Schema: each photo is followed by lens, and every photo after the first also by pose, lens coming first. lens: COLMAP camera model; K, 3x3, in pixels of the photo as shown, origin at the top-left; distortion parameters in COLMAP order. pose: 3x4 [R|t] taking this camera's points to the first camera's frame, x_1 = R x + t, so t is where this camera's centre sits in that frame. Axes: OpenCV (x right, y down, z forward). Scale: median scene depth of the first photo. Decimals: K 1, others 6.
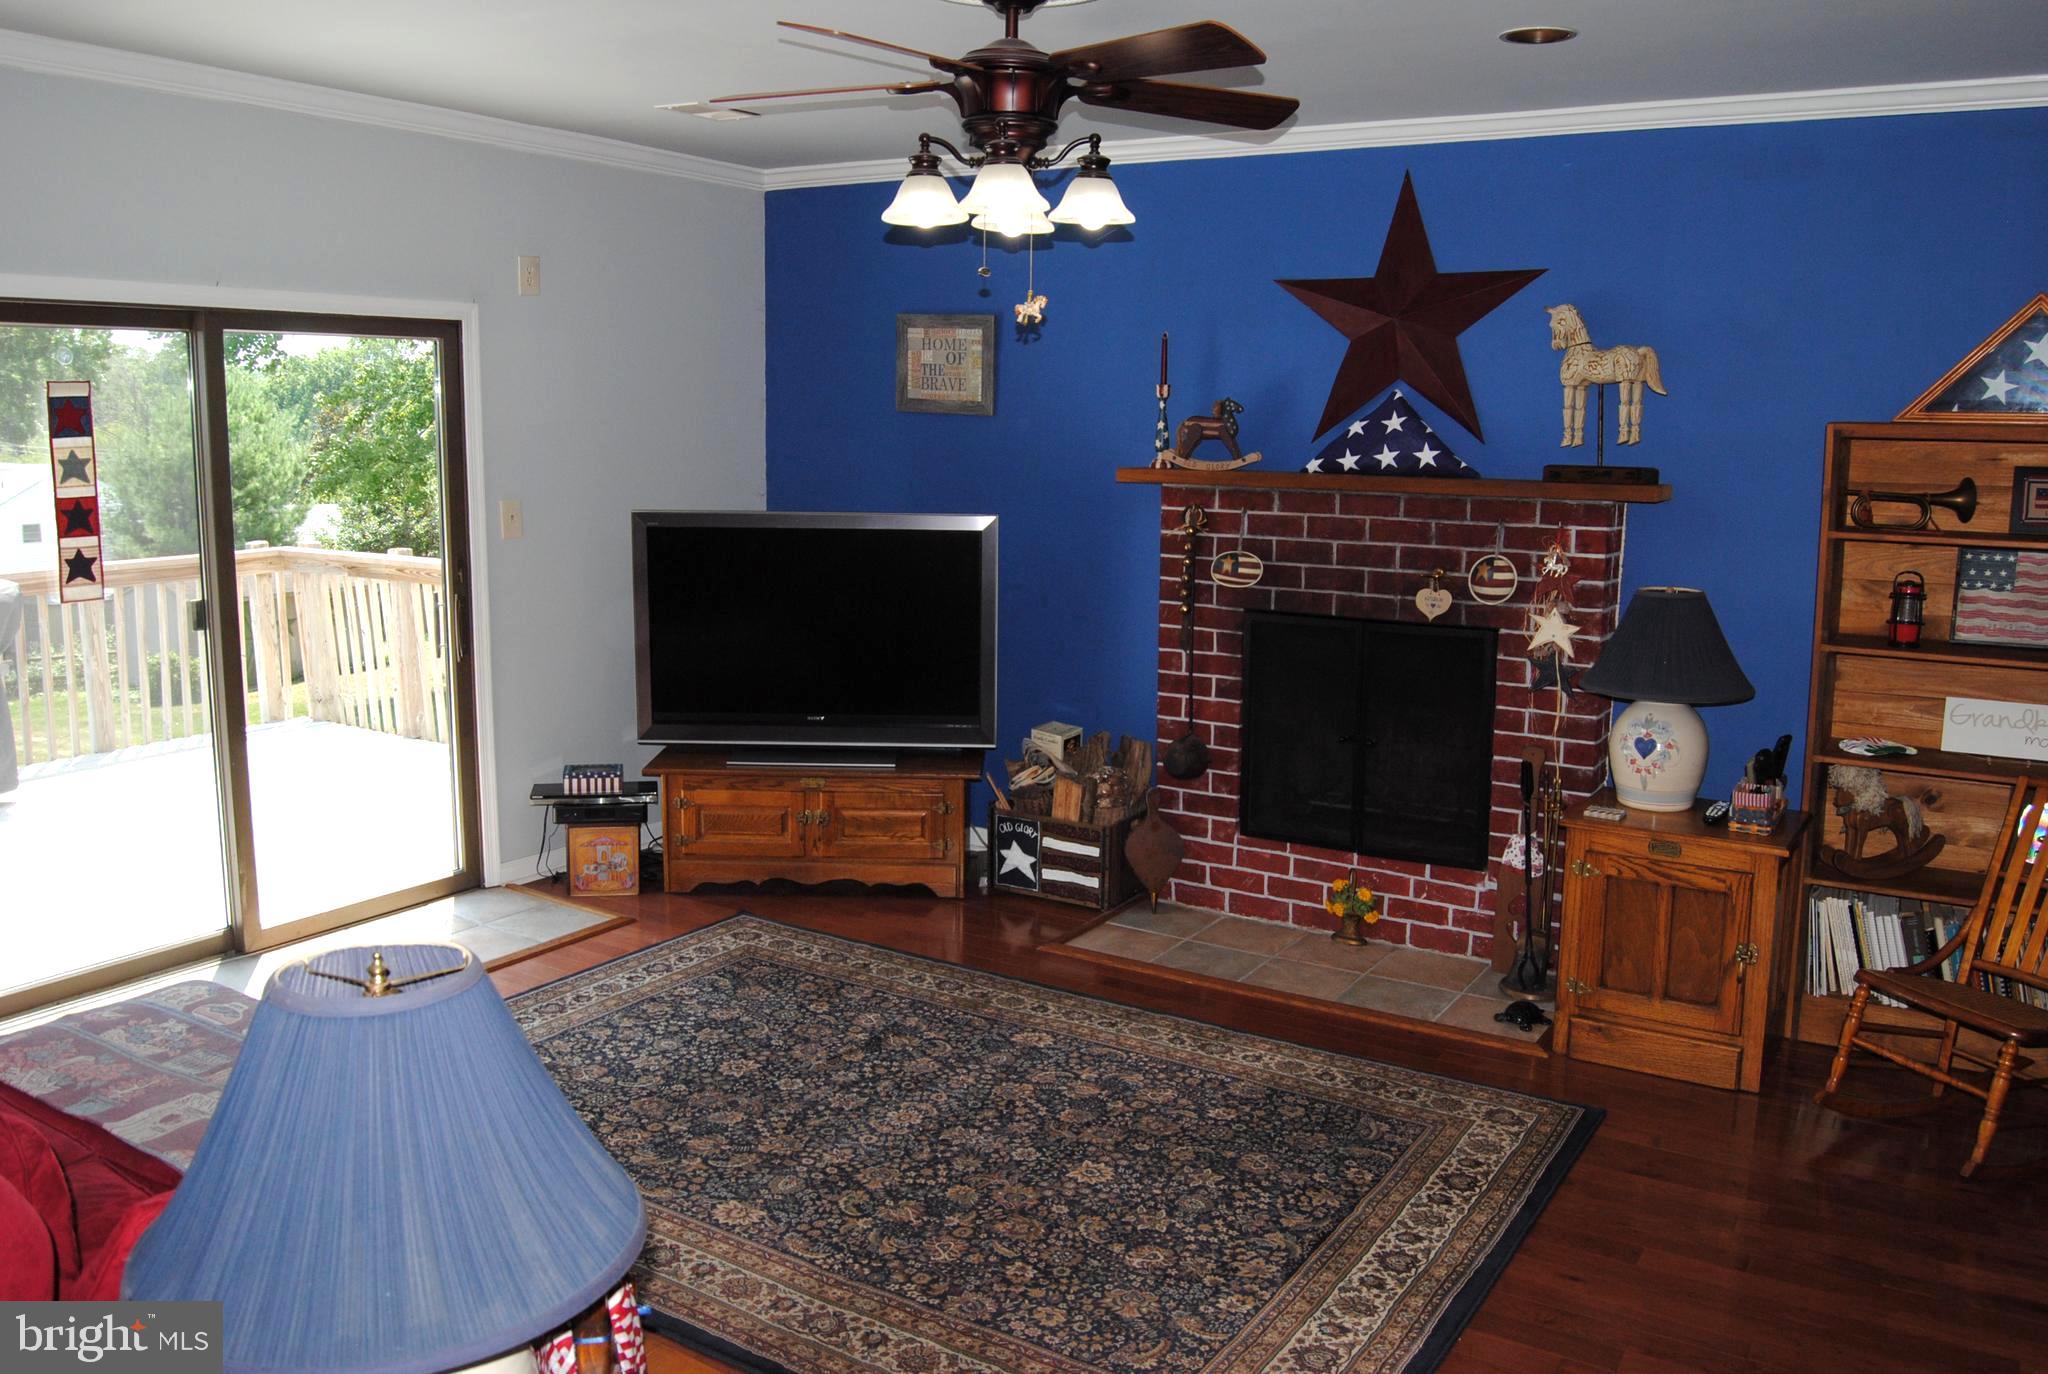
lens RADIAL K [[1688.5, 0, 1042.8], [0, 1688.5, 692.4], [0, 0, 1]] dist [-0.095702, 0.022205]
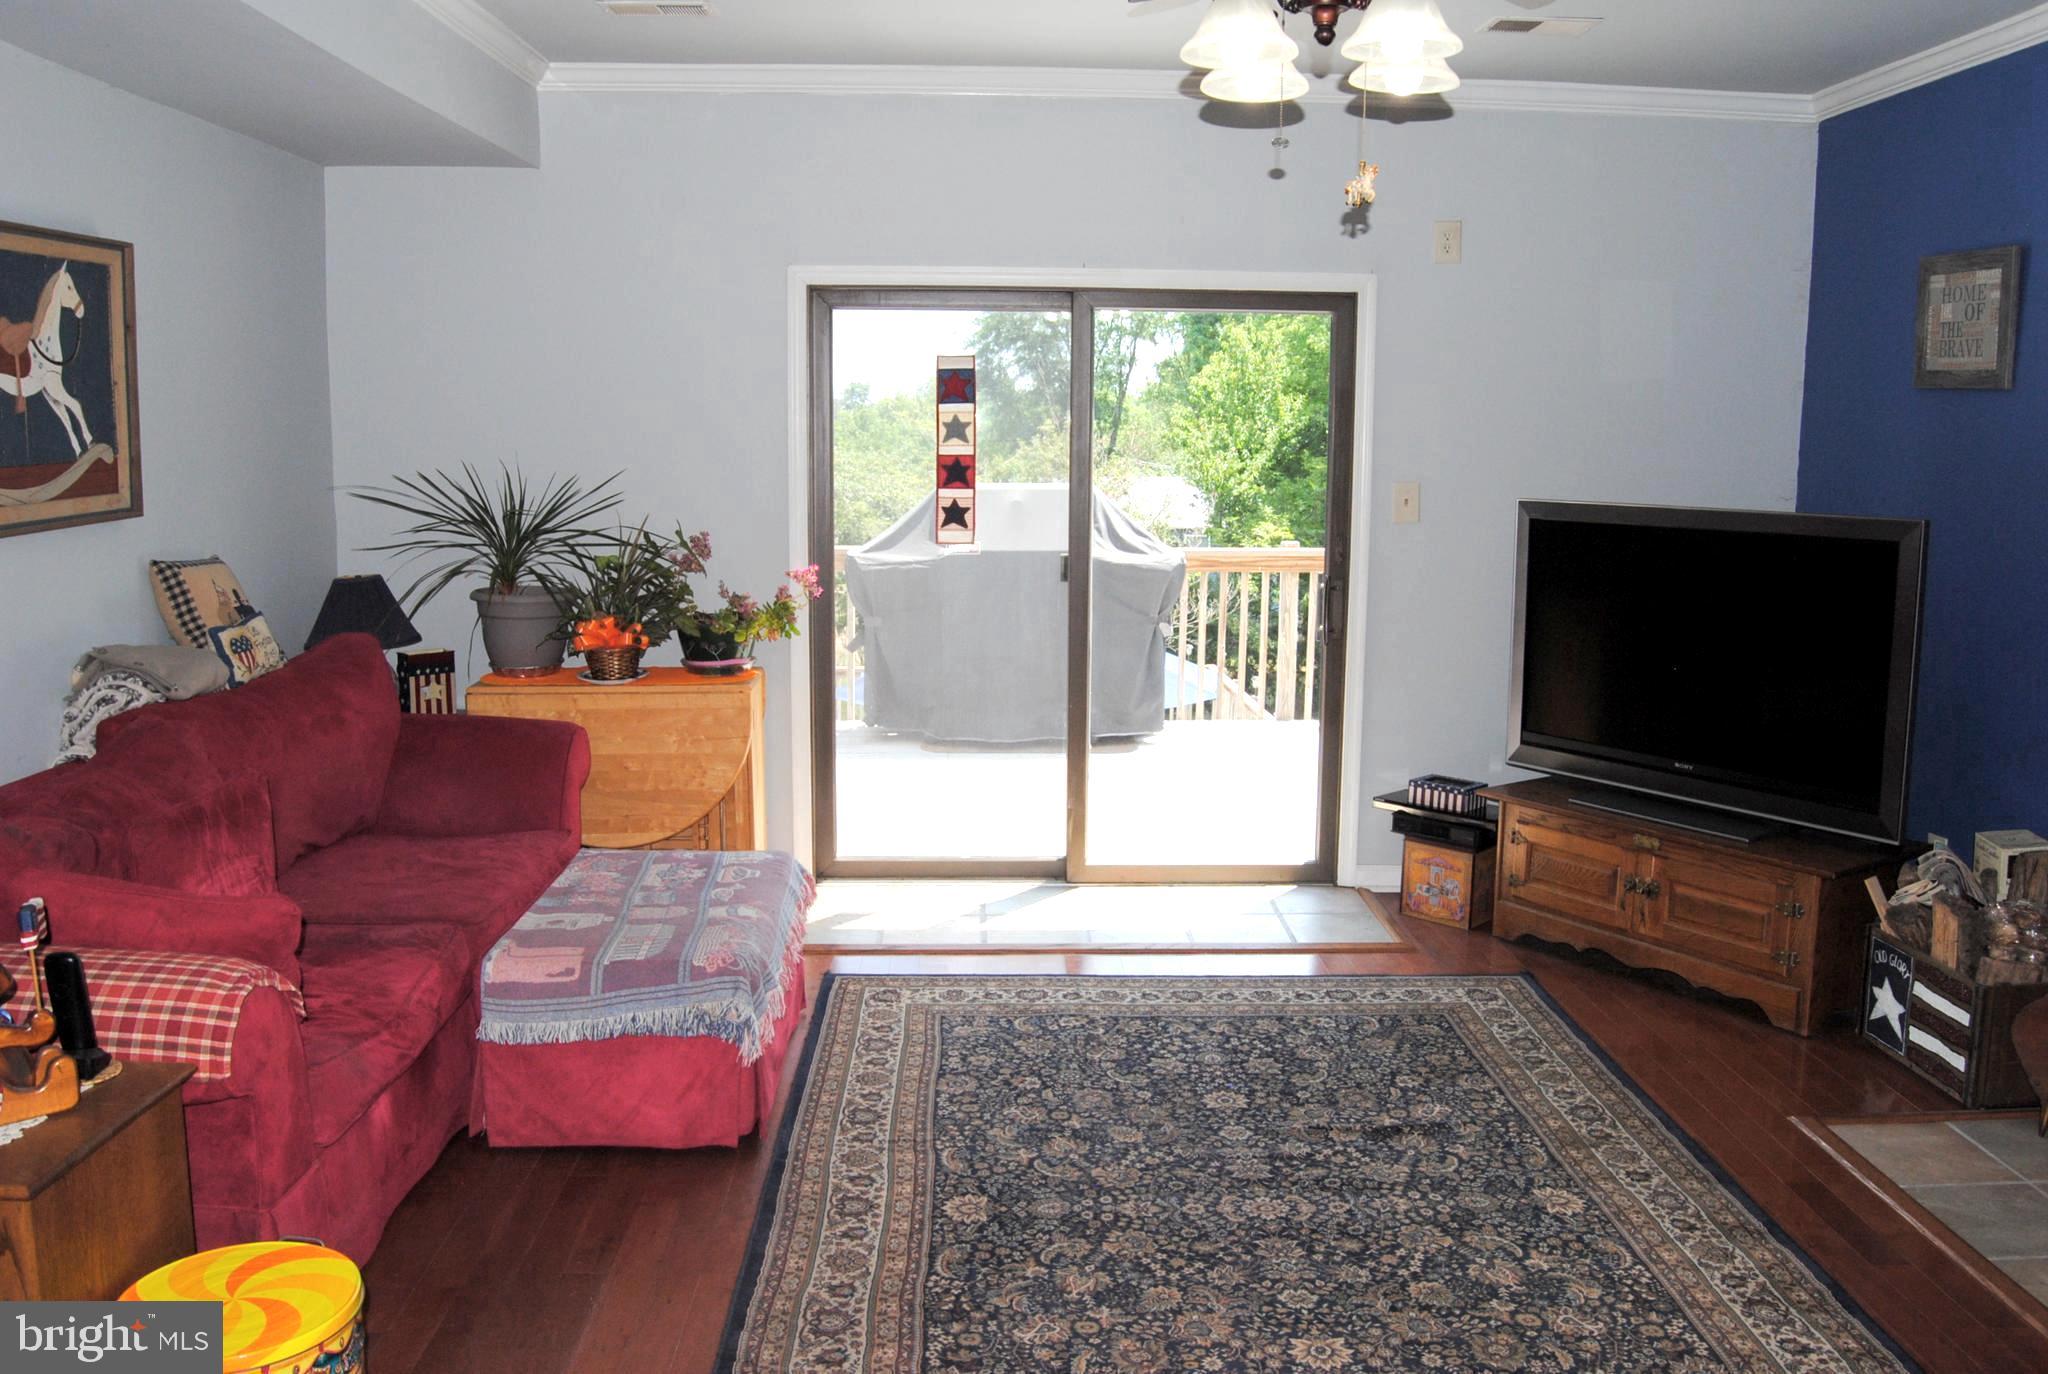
lens RADIAL K [[1688.5, 0, 1042.8], [0, 1688.5, 692.4], [0, 0, 1]] dist [-0.095702, 0.022205]
pose [[0.532114, 0.114085, -0.838951, 0.427390], [-0.145219, 0.988494, 0.042314, -0.010041], [0.834126, 0.099315, 0.542559, 0.373273]]
